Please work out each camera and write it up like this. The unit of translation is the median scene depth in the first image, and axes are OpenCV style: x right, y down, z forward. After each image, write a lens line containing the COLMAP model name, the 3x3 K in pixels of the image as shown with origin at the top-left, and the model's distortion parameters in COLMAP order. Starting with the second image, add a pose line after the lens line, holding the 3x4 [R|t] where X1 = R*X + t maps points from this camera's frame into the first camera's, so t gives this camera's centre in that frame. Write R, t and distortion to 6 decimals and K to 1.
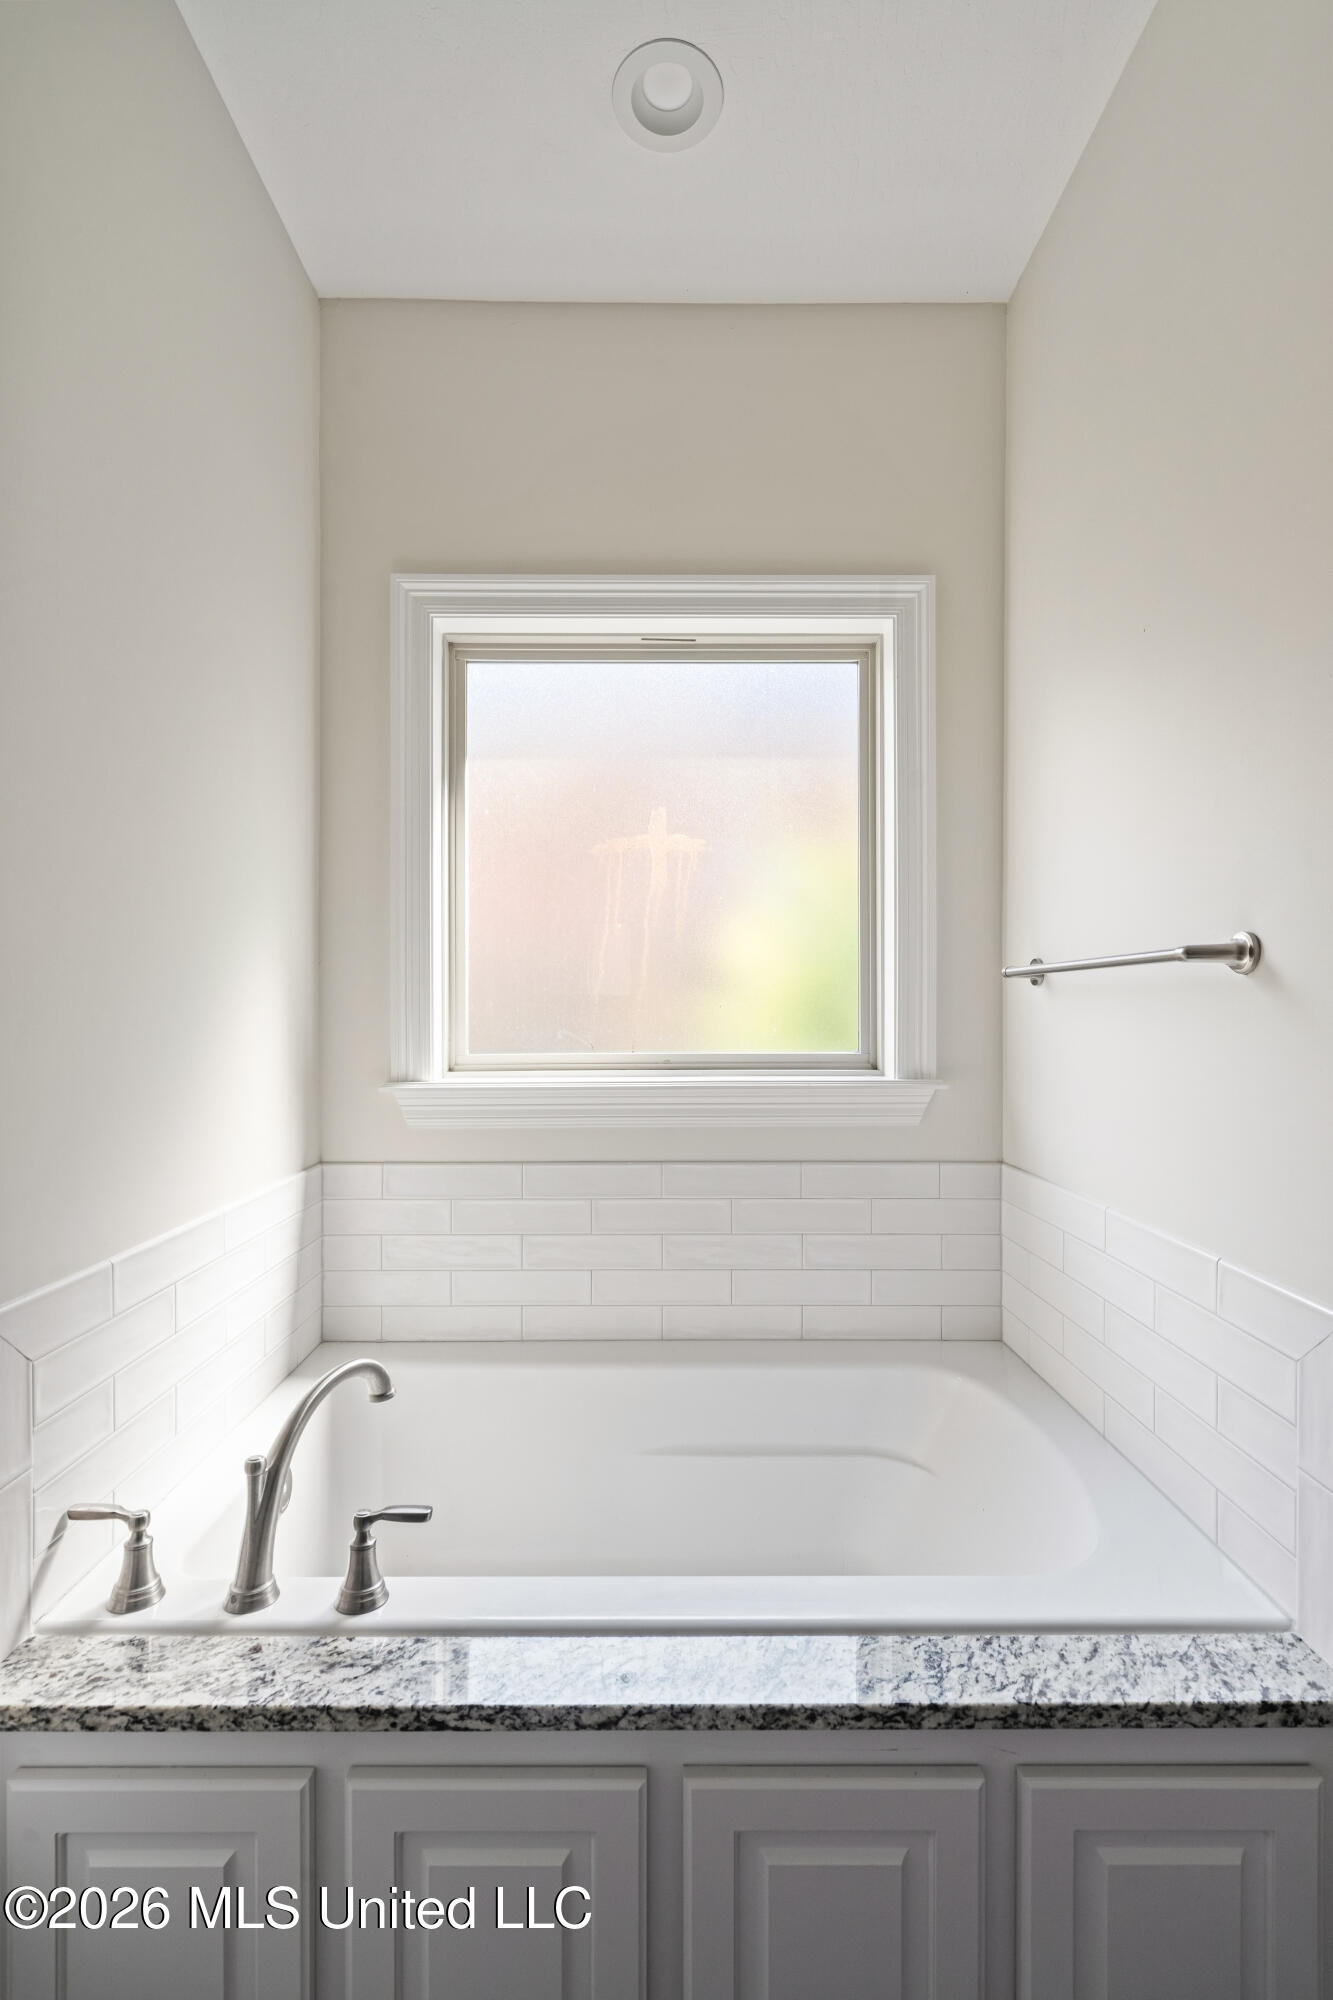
lens RADIAL K [[898.9, 0, 668.7], [0, 898.9, 1006.4], [0, 0, 1]] dist [-0.001794, 0.000340]
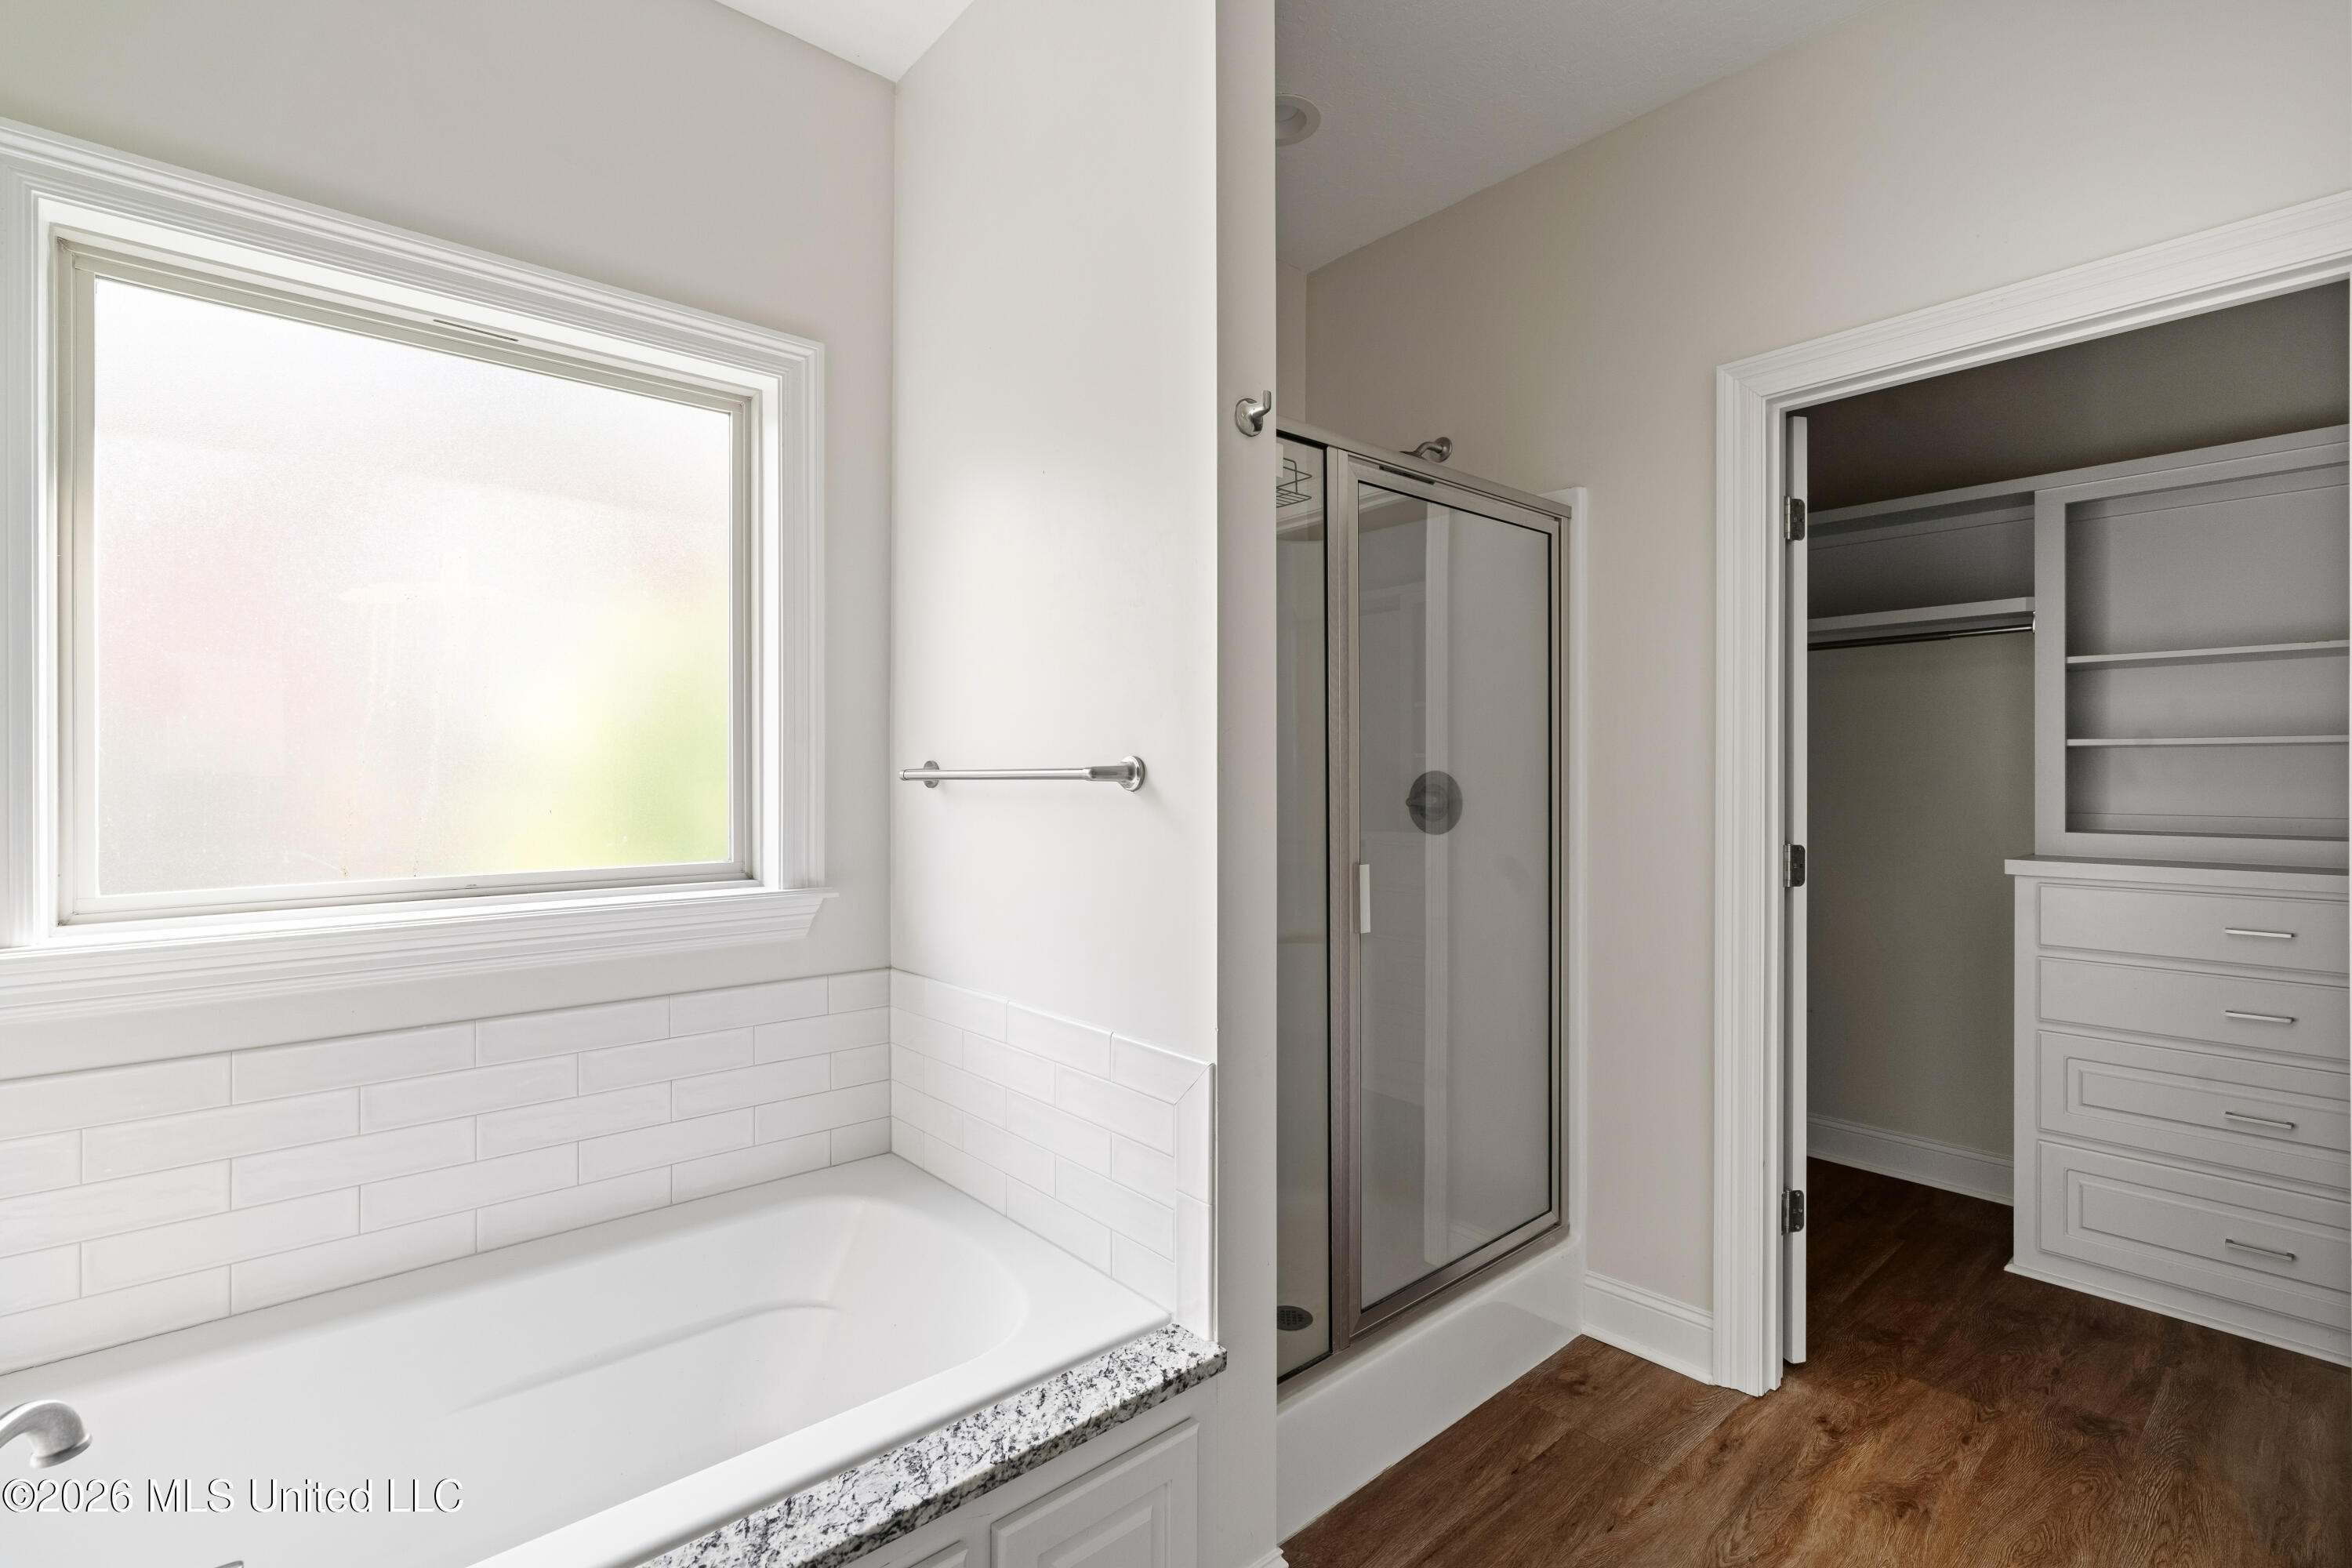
lens RADIAL K [[1057.1, 0, 1166.3], [0, 1057.1, 779.1], [0, 0, 1]] dist [-0.001794, 0.000340]
pose [[0.758958, -0.002697, 0.651134, -0.243649], [-0.000075, 0.999991, 0.004230, -0.058480], [-0.651139, -0.003259, 0.758951, -0.096866]]
